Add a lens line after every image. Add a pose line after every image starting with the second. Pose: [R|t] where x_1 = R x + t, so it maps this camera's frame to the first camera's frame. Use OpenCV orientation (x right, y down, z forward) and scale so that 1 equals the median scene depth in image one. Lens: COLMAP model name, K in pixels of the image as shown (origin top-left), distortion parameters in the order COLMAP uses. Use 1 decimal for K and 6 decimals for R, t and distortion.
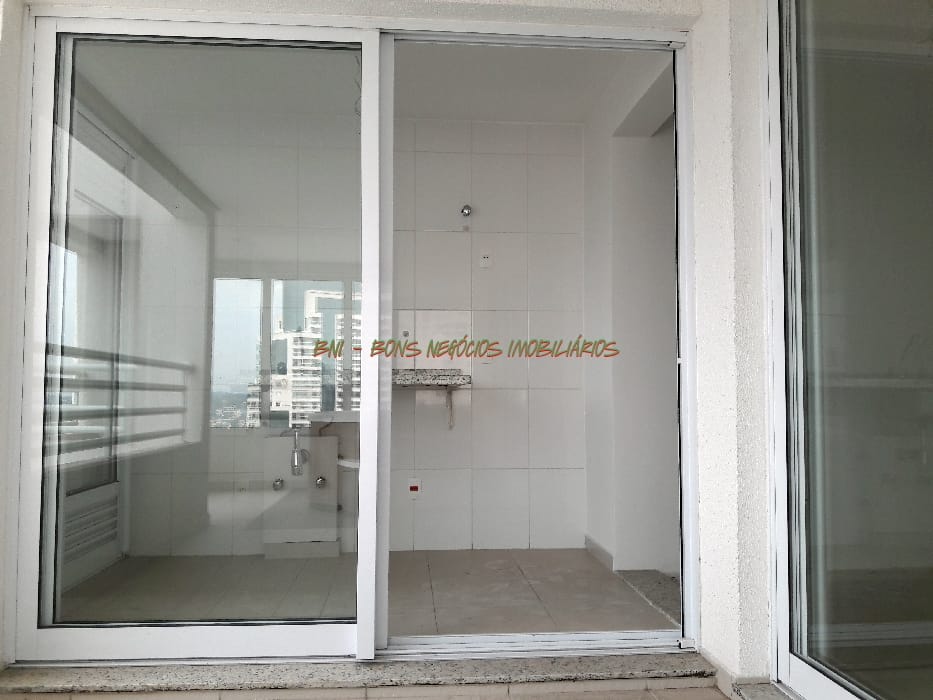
lens RADIAL K [[784.4, 0, 463.5], [0, 784.4, 350.2], [0, 0, 1]] dist [0.062693, -0.107995]
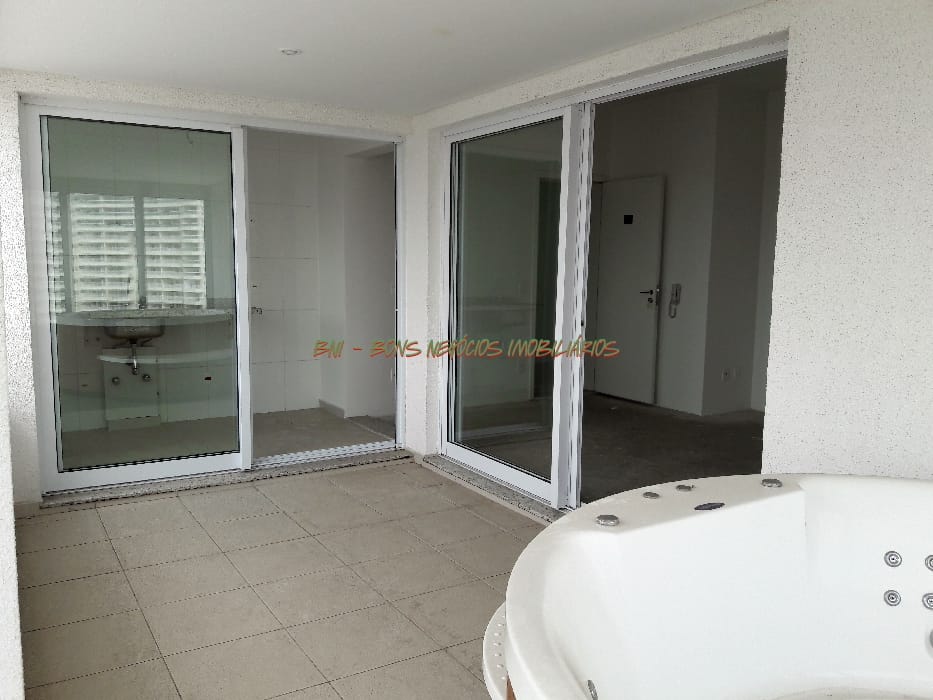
lens RADIAL K [[784.4, 0, 466.9], [0, 784.4, 349.7], [0, 0, 1]] dist [0.062693, -0.107995]
pose [[0.890112, -0.042629, 0.453744, -0.502514], [-0.035414, 0.986135, 0.162120, -0.229453], [-0.454364, -0.160374, 0.876261, -0.886916]]
